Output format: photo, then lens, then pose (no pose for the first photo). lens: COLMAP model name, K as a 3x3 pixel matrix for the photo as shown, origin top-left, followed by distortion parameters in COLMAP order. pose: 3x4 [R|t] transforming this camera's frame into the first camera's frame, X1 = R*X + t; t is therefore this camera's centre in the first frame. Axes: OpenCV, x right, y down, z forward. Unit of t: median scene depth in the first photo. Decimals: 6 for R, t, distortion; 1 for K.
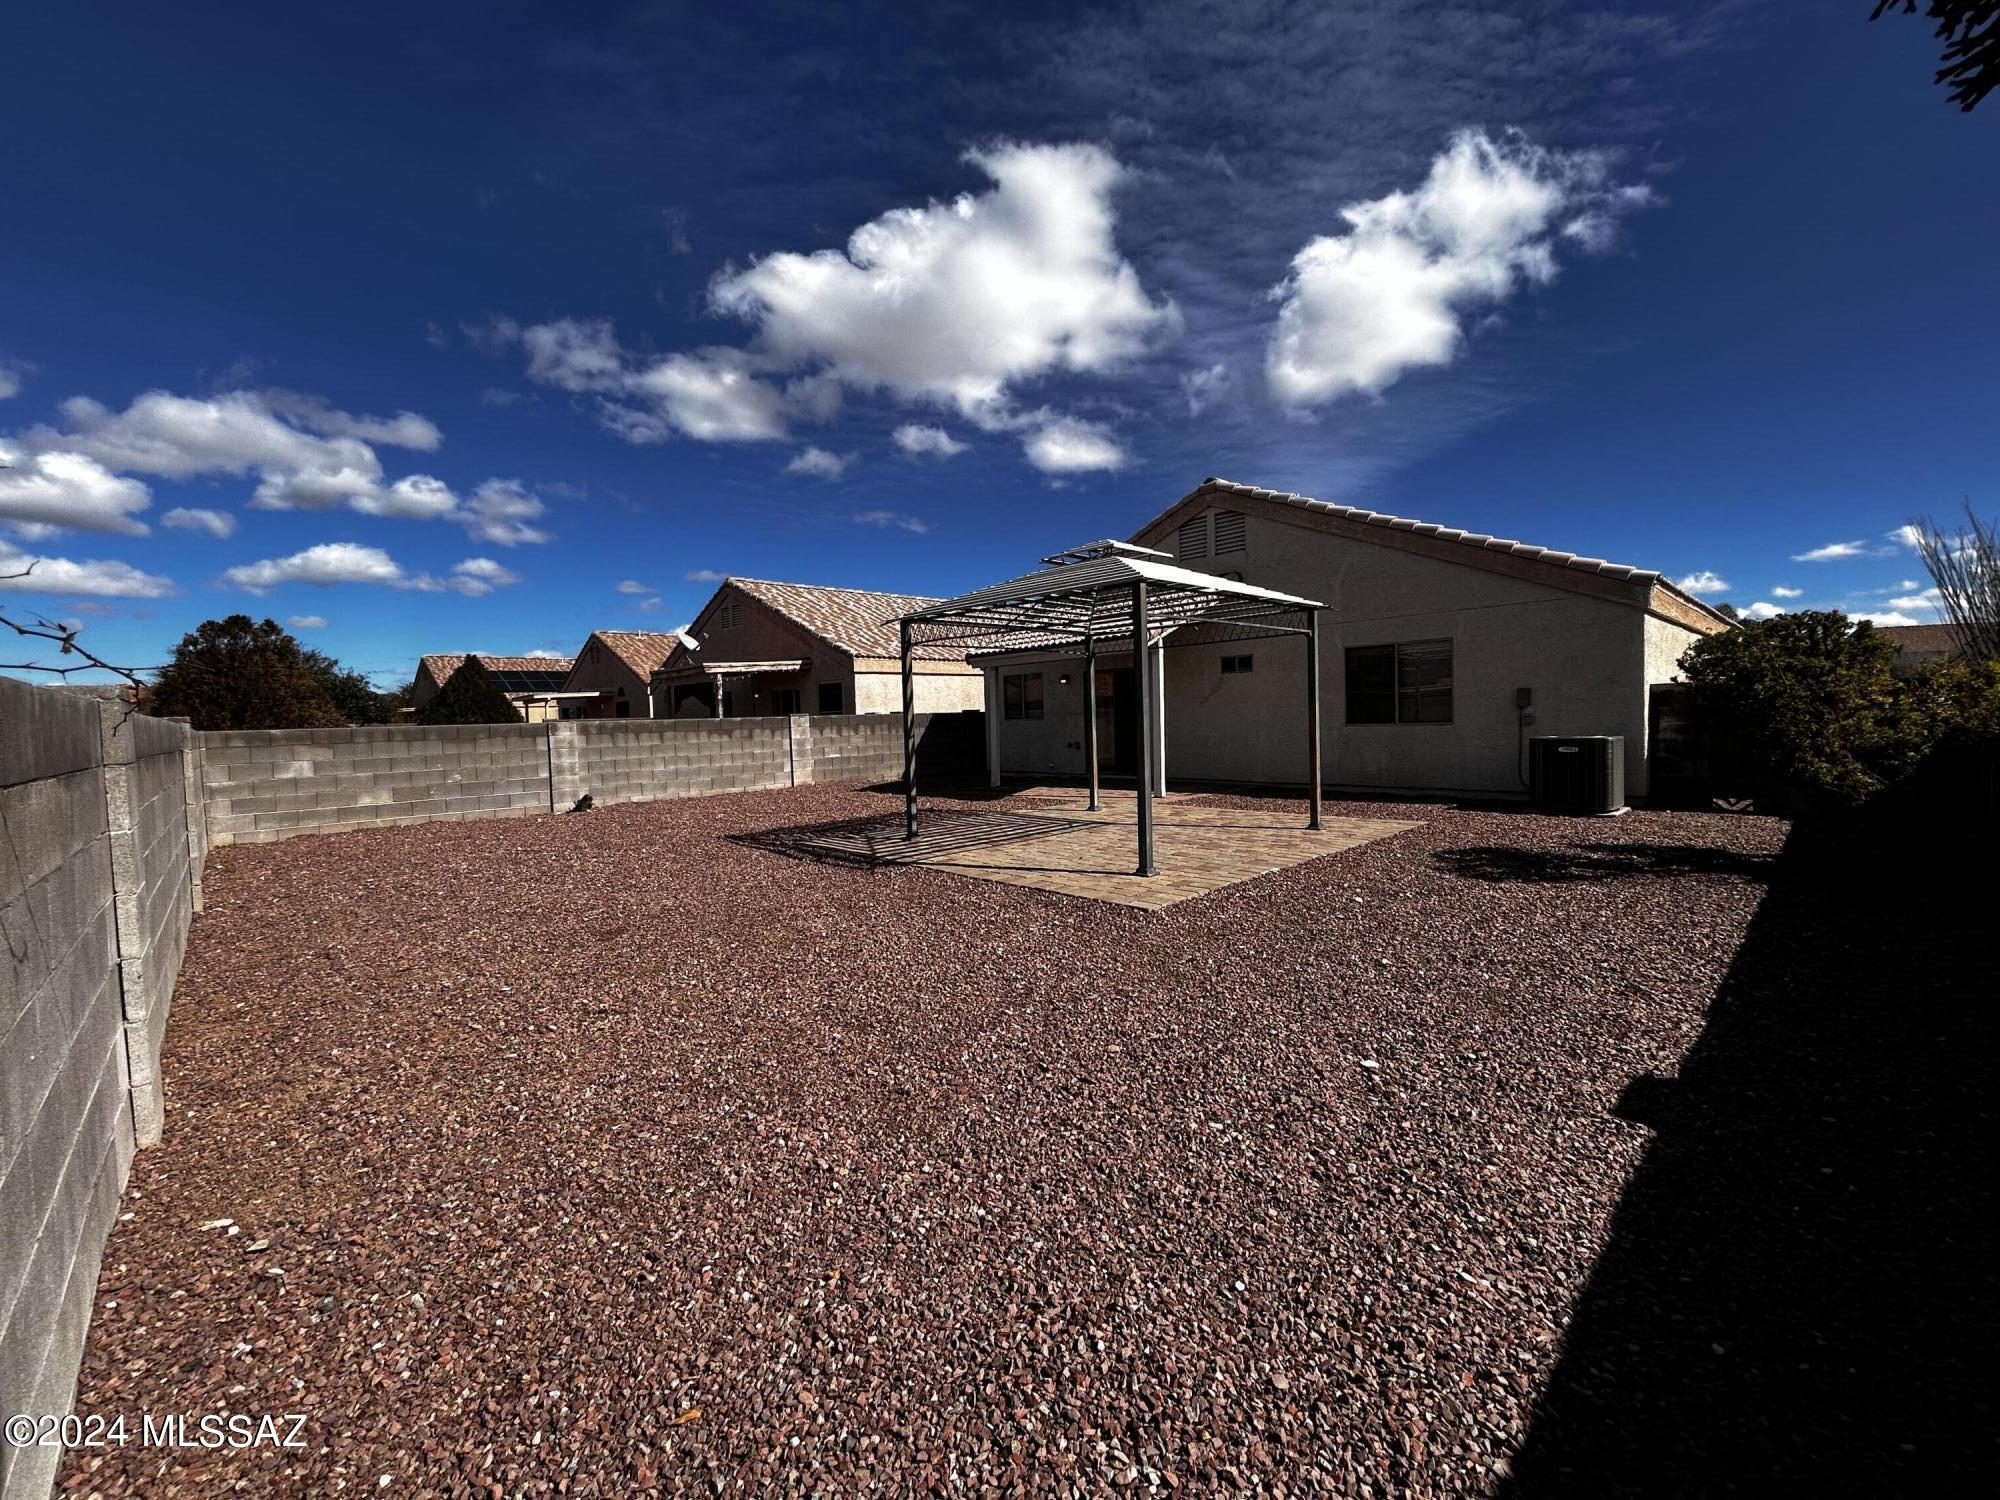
lens RADIAL K [[812.5, 0, 1000.0], [0, 812.5, 750.0], [0, 0, 1]] dist [-0.001636, -0.000293]
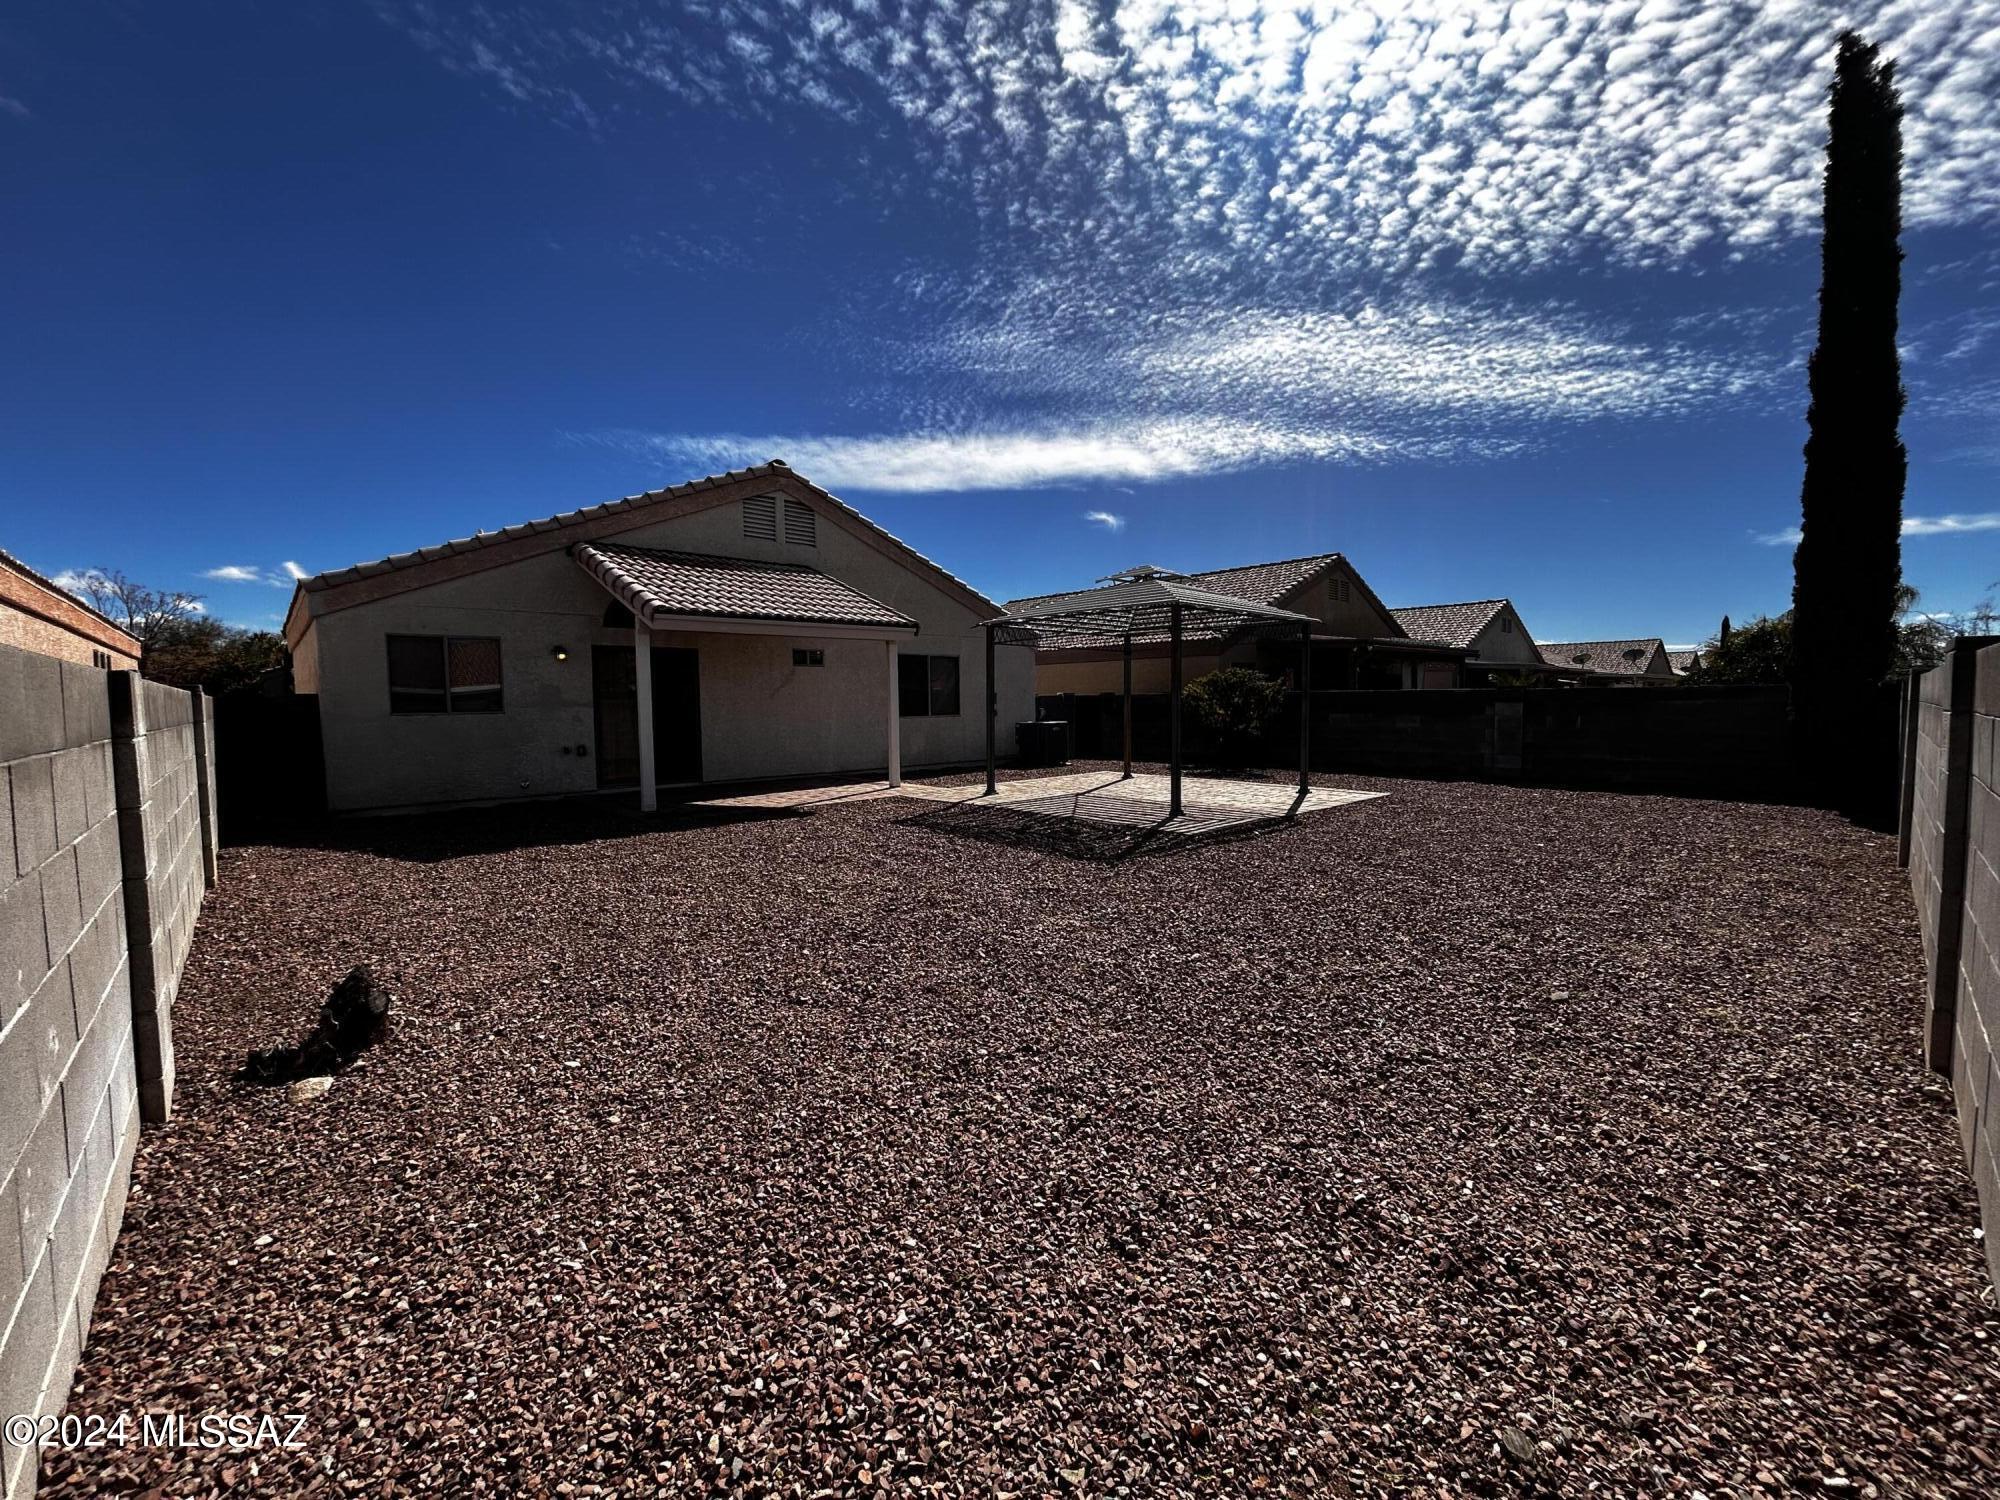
lens RADIAL K [[812.5, 0, 1000.0], [0, 812.5, 750.0], [0, 0, 1]] dist [-0.001636, -0.000293]
pose [[0.015471, -0.032351, 0.999357, -0.819954], [0.051049, 0.998199, 0.031523, -0.013229], [-0.998576, 0.050528, 0.017094, 0.865085]]
